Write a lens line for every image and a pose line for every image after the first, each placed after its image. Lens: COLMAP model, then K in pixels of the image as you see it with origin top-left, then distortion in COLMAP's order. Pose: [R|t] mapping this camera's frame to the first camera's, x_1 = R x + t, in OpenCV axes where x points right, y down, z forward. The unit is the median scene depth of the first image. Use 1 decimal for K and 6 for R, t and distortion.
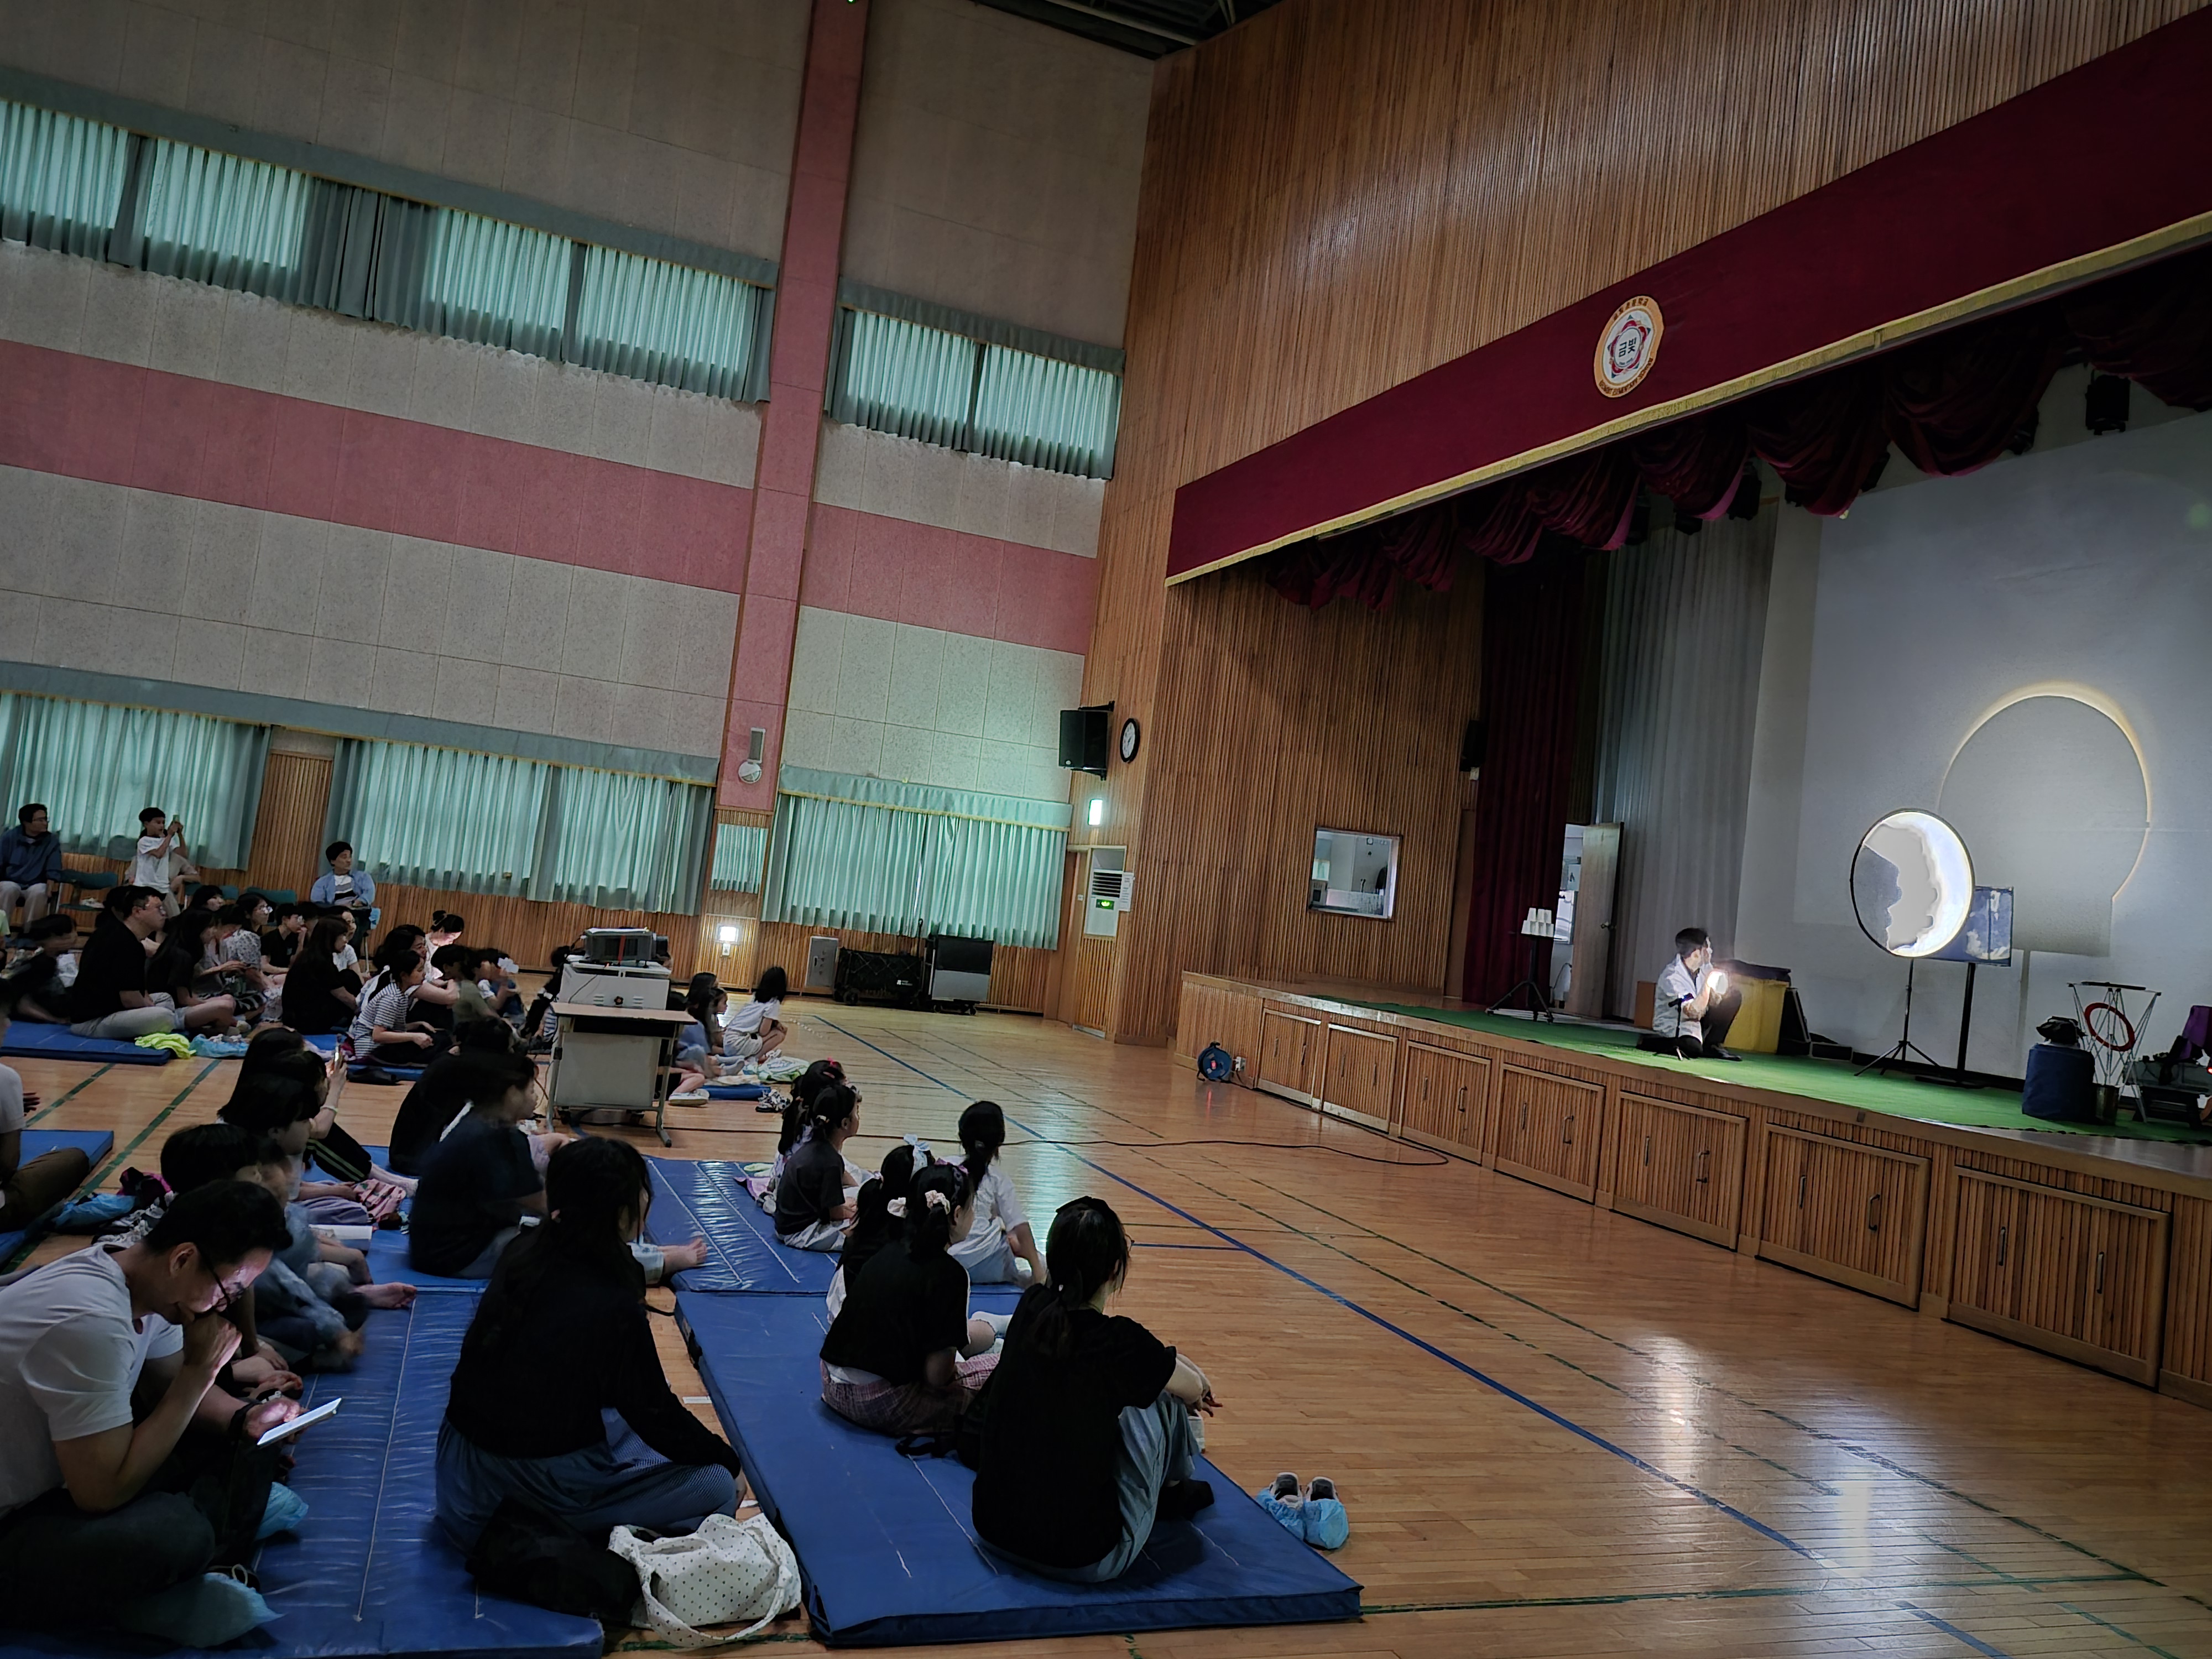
lens RADIAL K [[1639.5, 0, 1090.8], [0, 1639.5, 837.3], [0, 0, 1]] dist [0.021541, 0.000707]
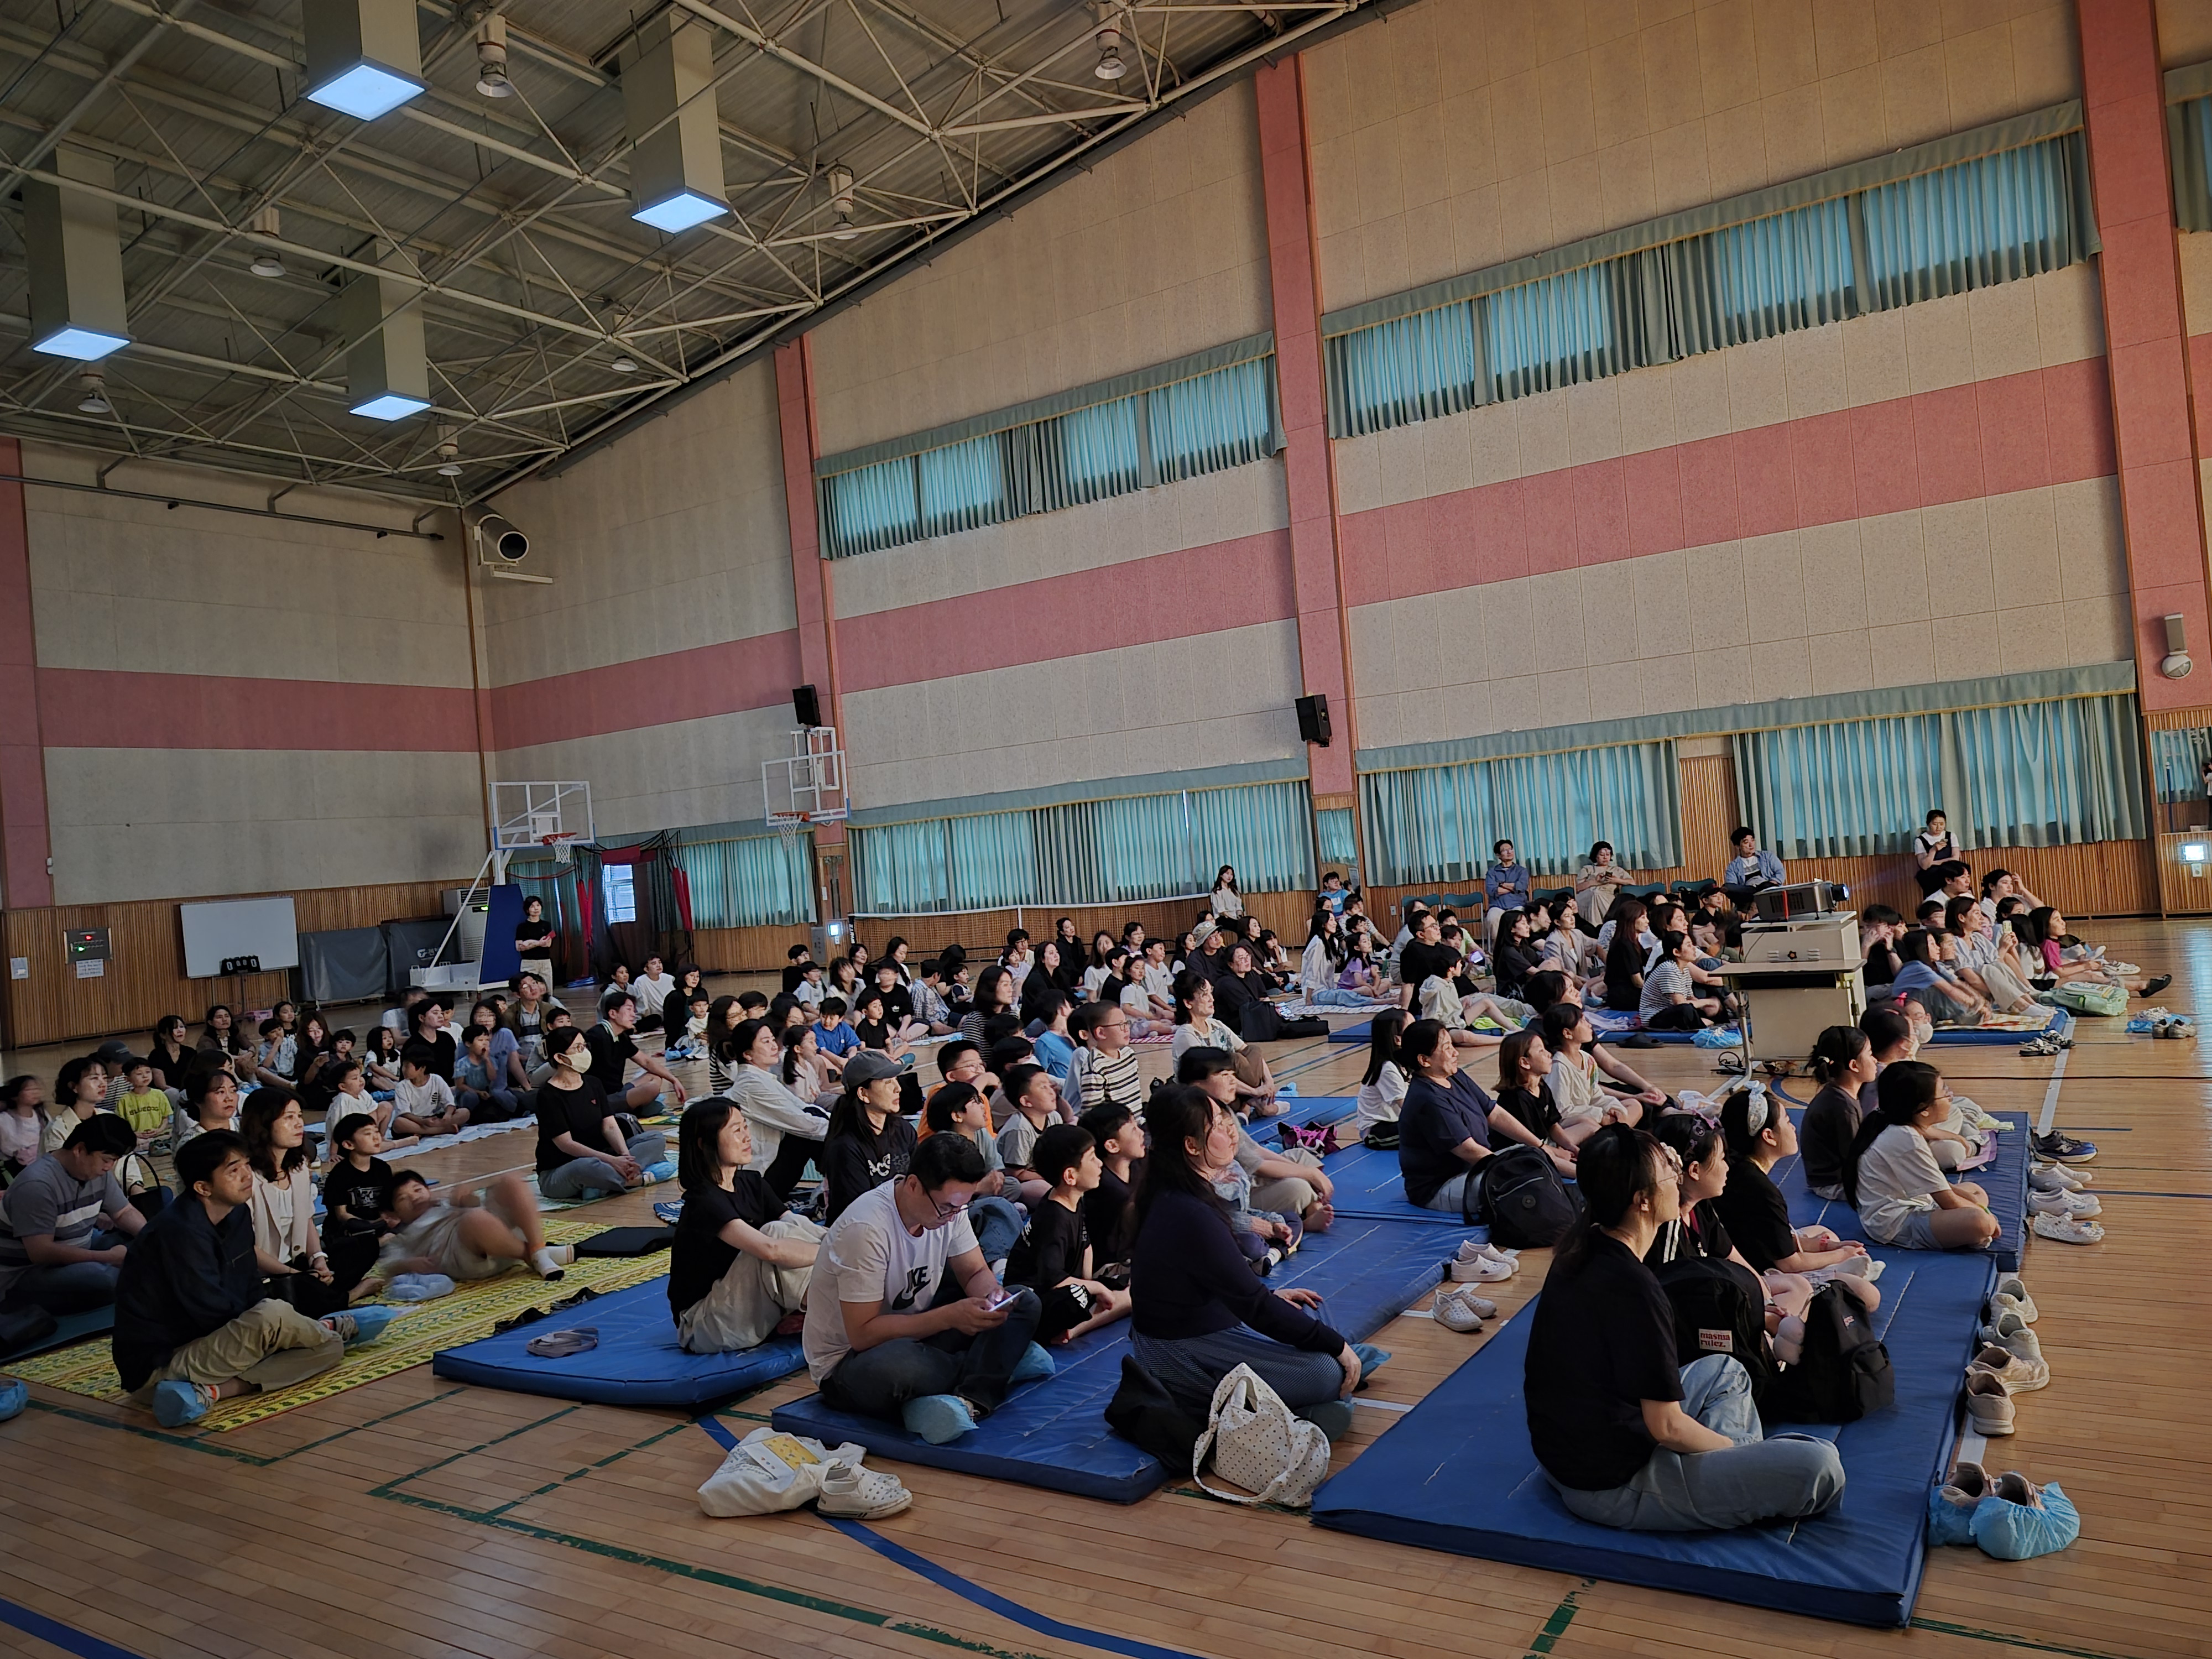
lens RADIAL K [[1549.5, 0, 1103.1], [0, 1549.5, 824.4], [0, 0, 1]] dist [0.021068, -0.005320]
pose [[0.562934, -0.180869, -0.806469, 0.231017], [0.182245, 0.978909, -0.092331, 0.028827], [0.806159, -0.094998, 0.584023, 0.096412]]
